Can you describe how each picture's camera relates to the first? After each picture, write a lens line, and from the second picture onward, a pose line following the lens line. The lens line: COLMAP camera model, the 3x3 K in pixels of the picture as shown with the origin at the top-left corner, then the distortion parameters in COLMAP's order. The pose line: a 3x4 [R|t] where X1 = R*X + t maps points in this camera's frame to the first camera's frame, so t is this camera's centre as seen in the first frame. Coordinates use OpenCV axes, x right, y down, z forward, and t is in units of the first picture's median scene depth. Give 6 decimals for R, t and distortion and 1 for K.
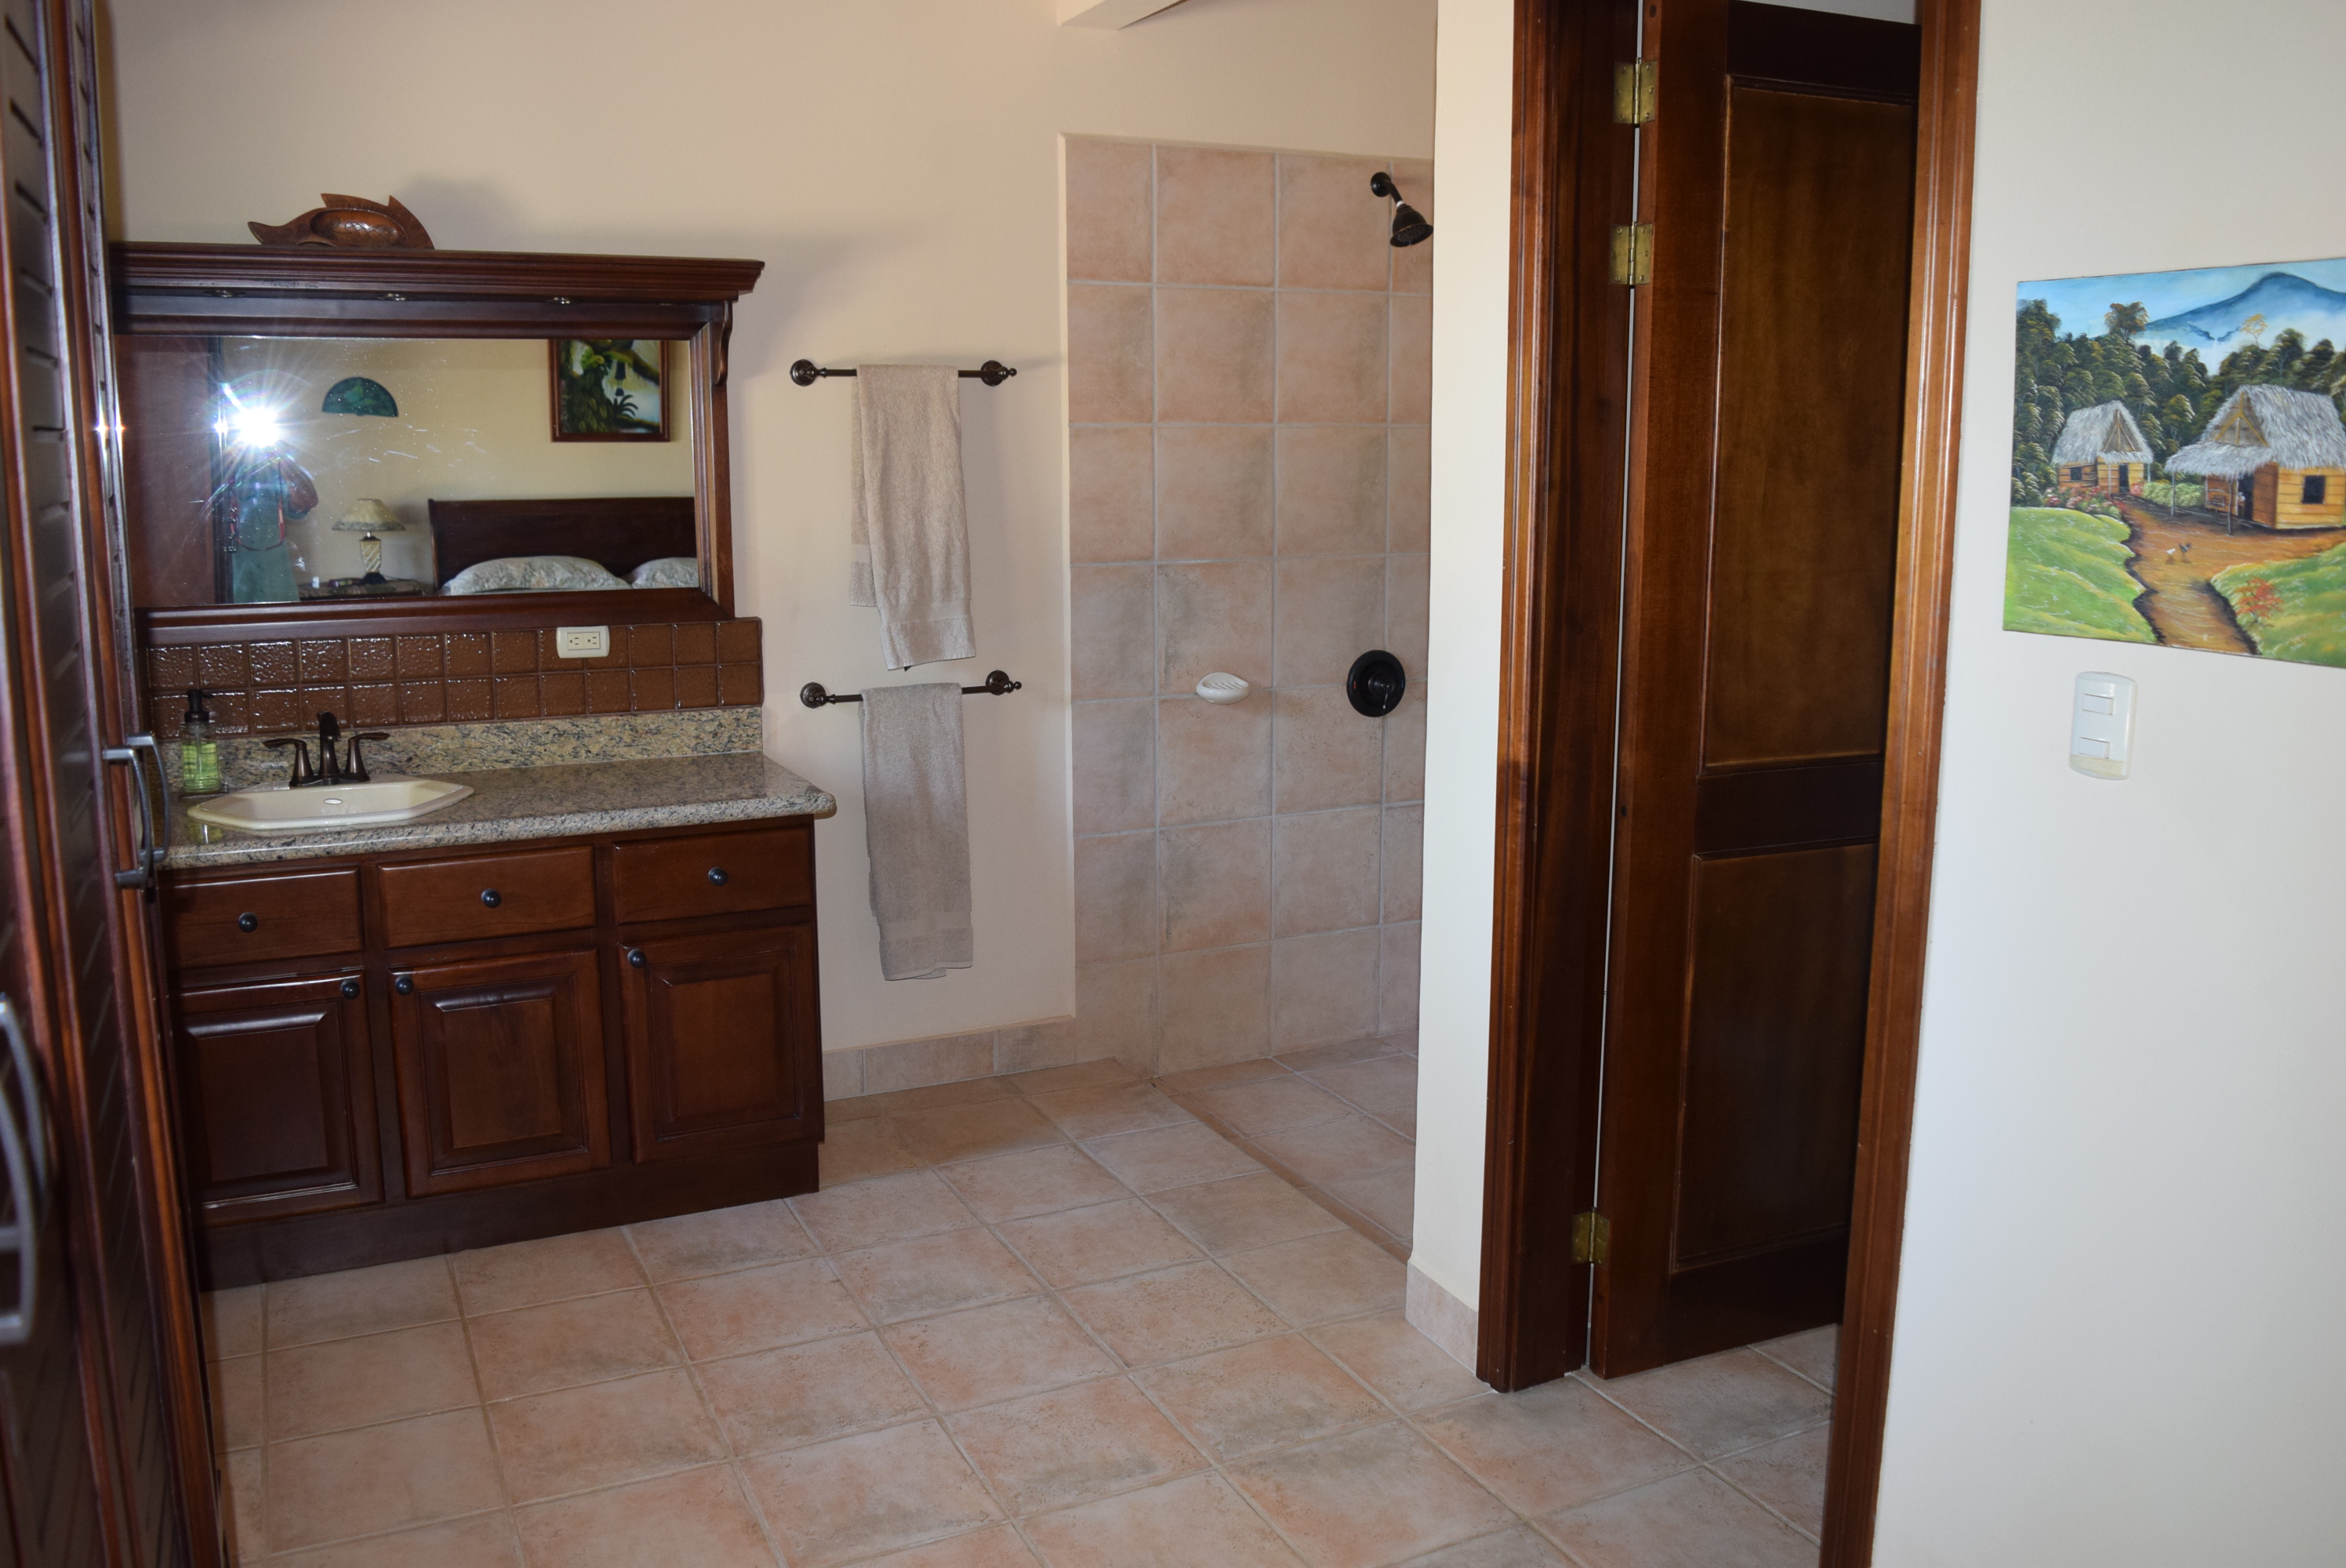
lens RADIAL K [[1844.3, 0, 1165.7], [0, 1844.3, 765.7], [0, 0, 1]] dist [-0.087741, 0.004622]
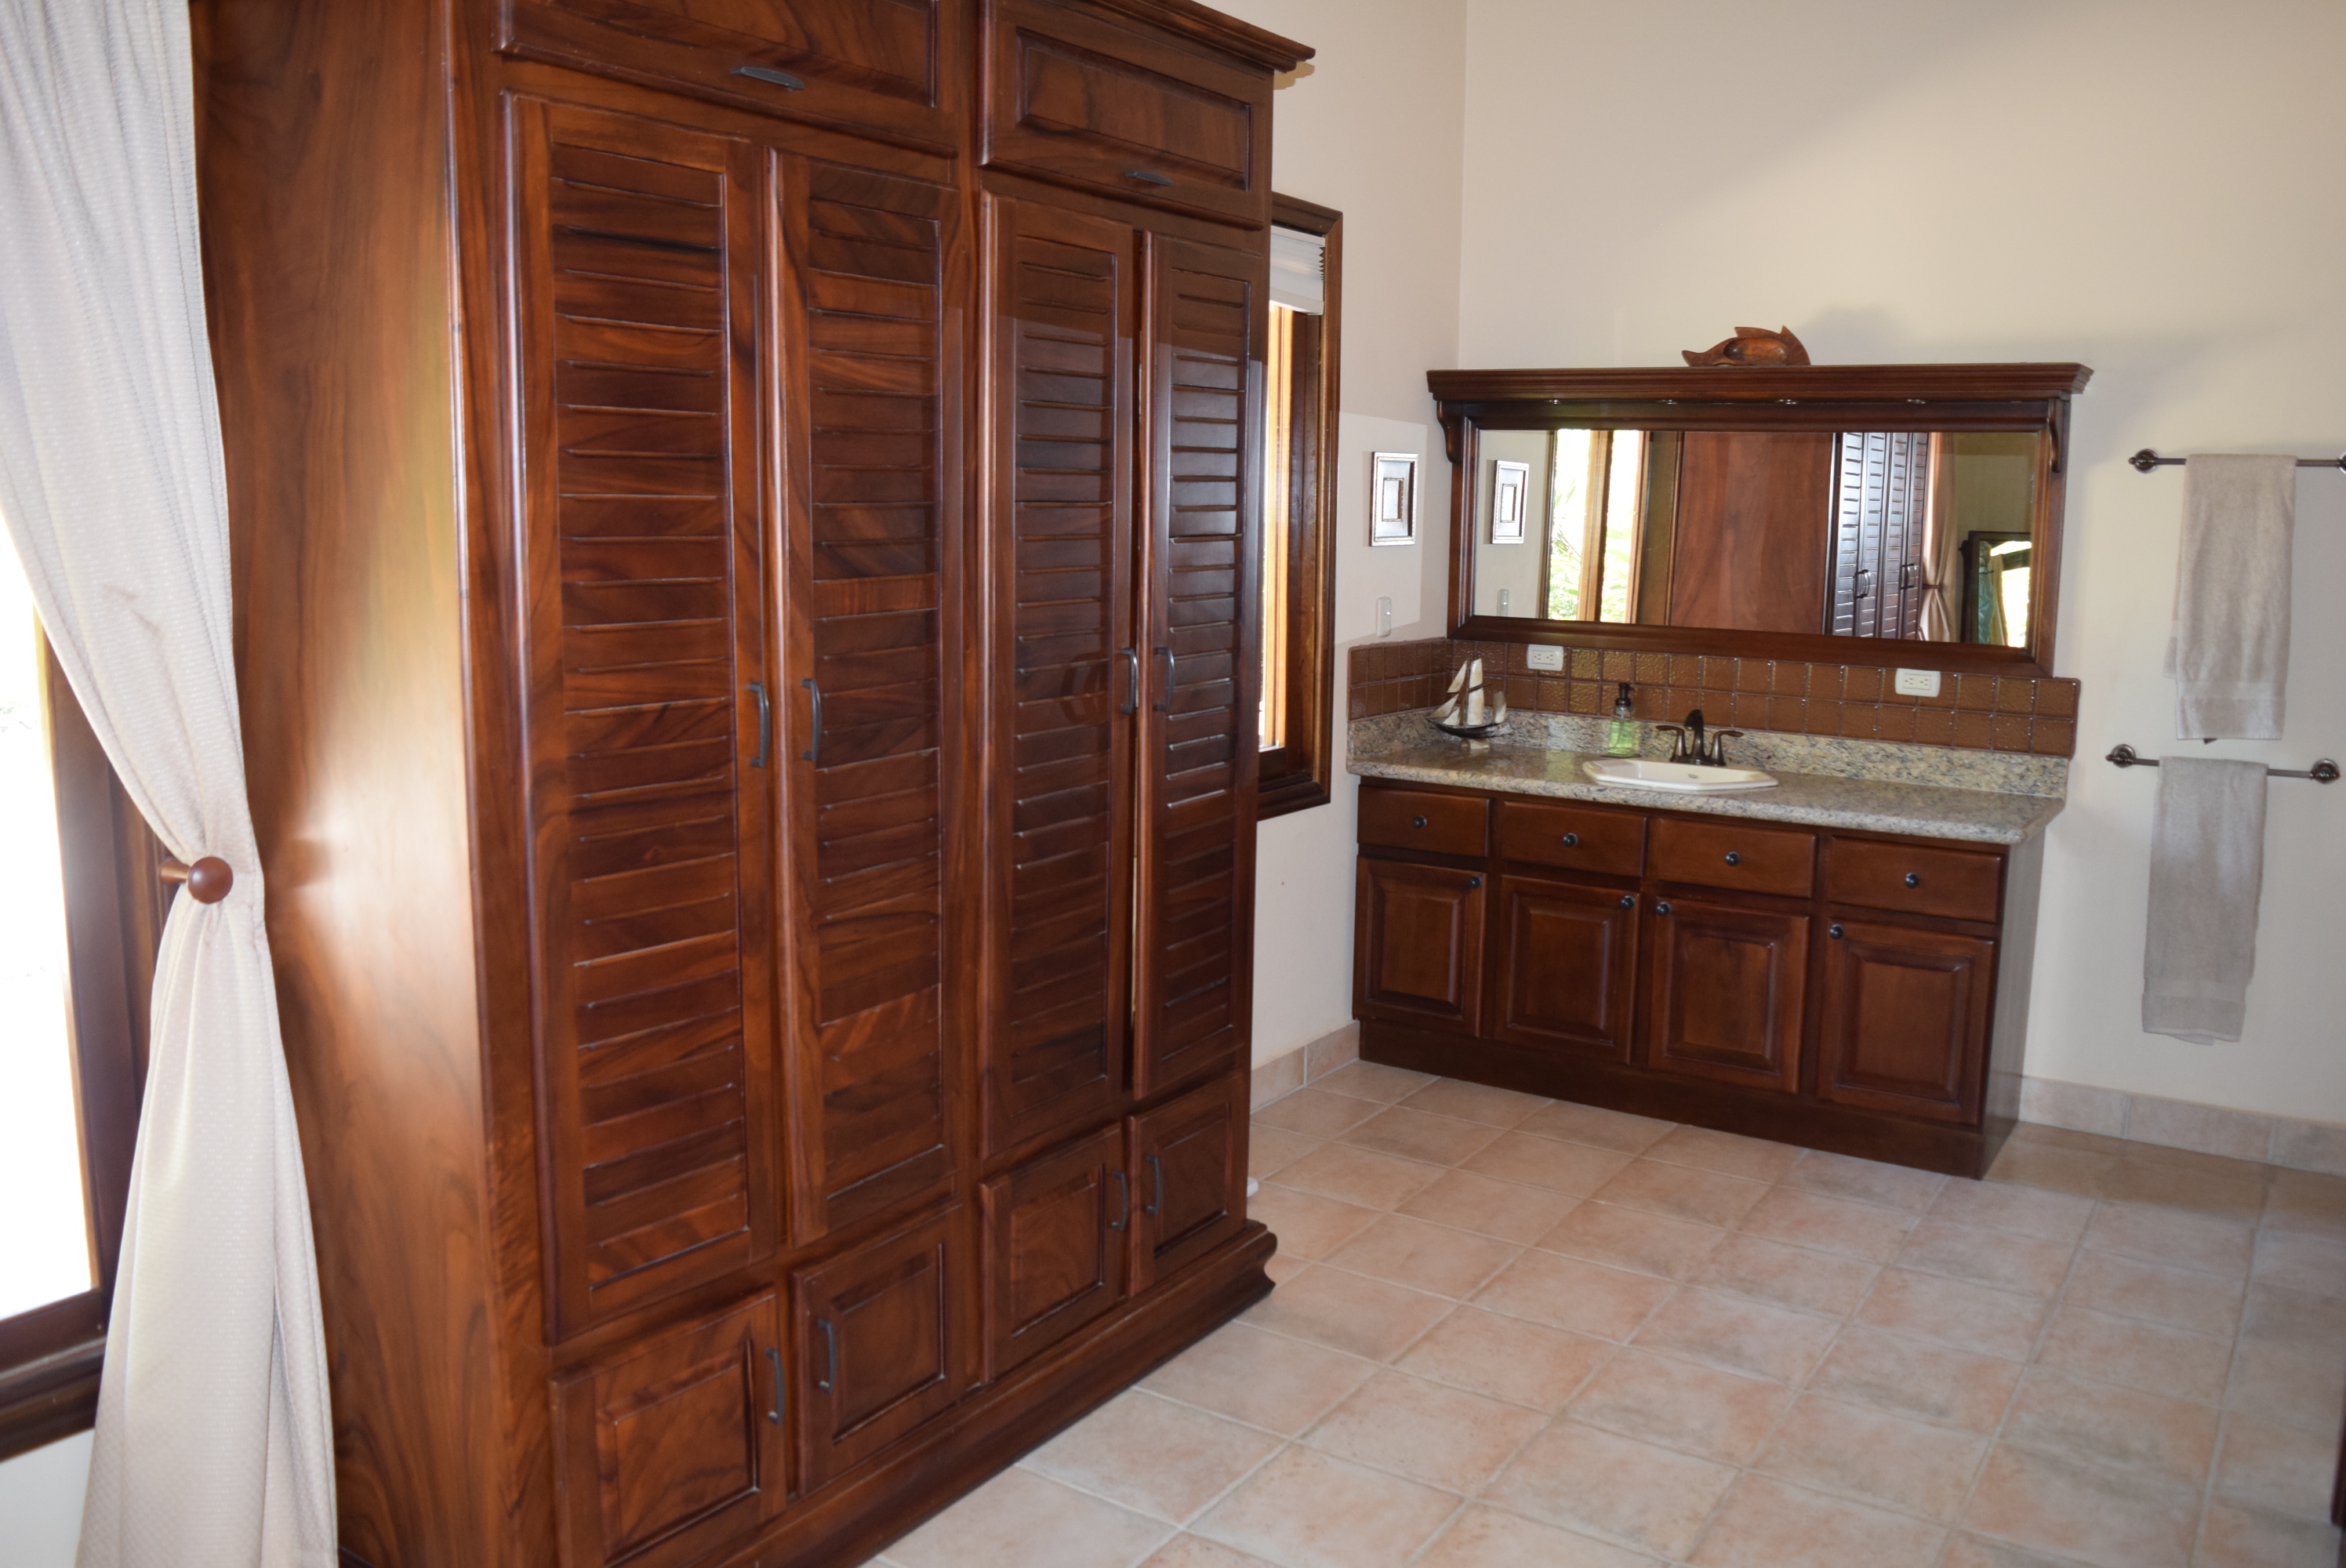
lens RADIAL K [[1844.3, 0, 1165.7], [0, 1844.3, 765.7], [0, 0, 1]] dist [-0.087741, 0.004622]
pose [[0.503185, 0.130184, -0.854317, 0.458267], [-0.160136, 0.985513, 0.055858, -0.001478], [0.849212, 0.108700, 0.516742, -0.030873]]
